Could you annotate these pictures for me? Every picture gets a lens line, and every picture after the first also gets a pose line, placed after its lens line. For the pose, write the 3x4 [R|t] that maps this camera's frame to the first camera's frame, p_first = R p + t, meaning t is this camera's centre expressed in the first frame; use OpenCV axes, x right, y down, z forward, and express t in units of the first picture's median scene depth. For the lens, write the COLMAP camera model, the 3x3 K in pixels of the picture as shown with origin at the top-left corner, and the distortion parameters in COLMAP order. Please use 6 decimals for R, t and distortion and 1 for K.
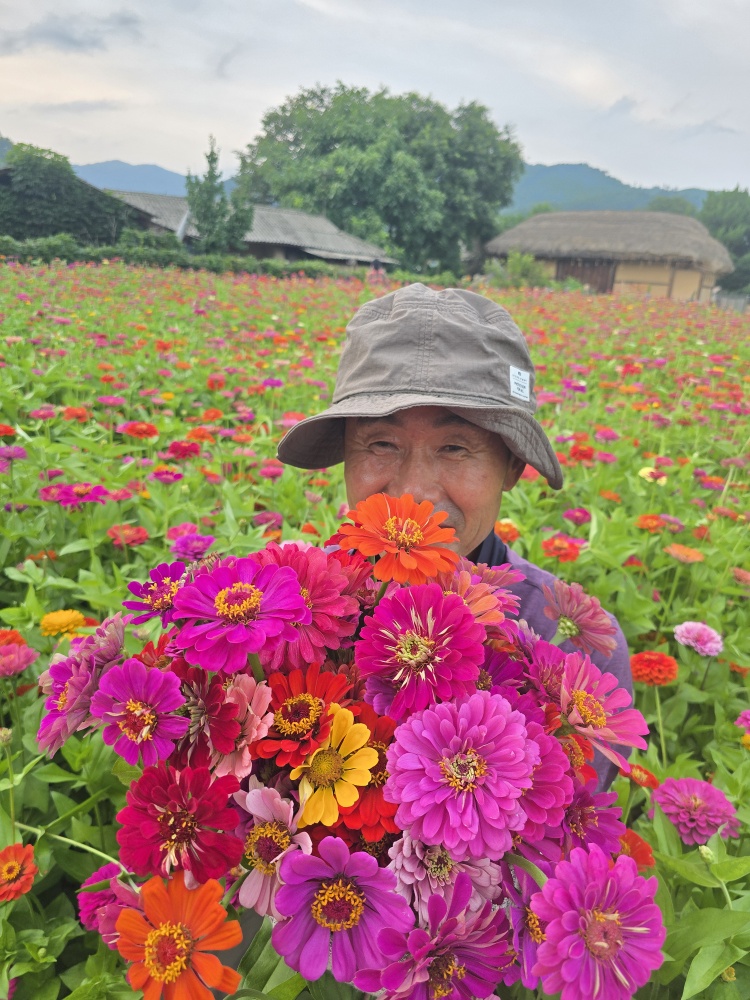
lens RADIAL K [[671.9, 0, 380.1], [0, 671.9, 510.0], [0, 0, 1]] dist [0.060166, -0.057835]
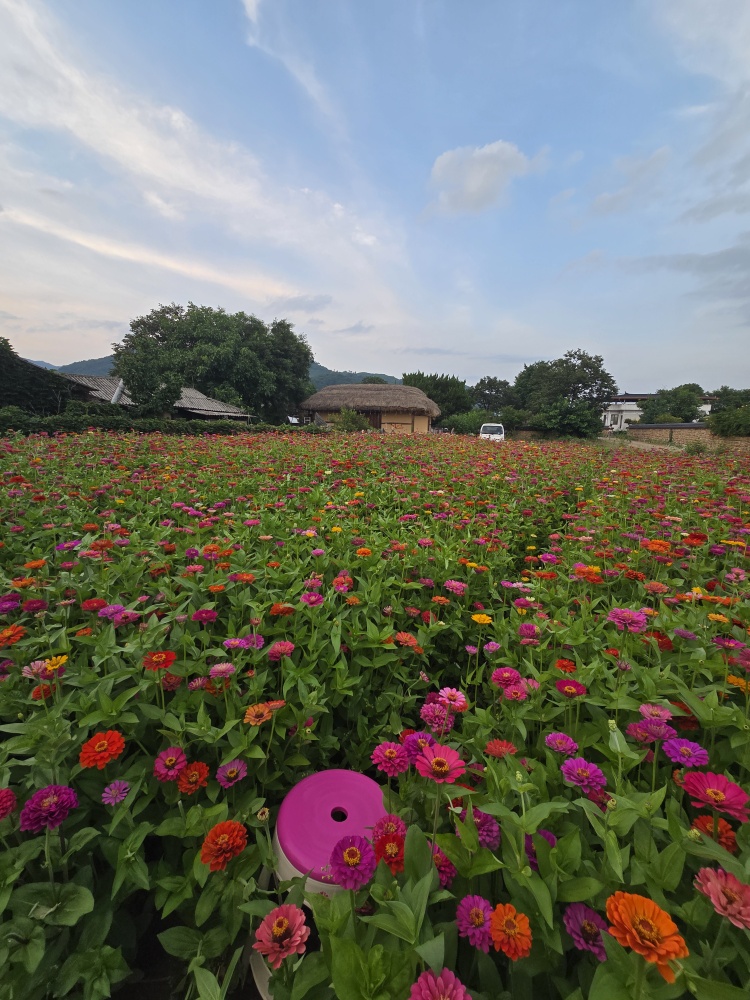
lens RADIAL K [[408.2, 0, 372.4], [0, 408.2, 500.2], [0, 0, 1]] dist [-0.006197, -0.001568]
pose [[0.912606, -0.113112, 0.392881, -0.114246], [0.165736, 0.980819, -0.102599, -0.054765], [-0.373739, 0.158747, 0.913848, 0.124027]]
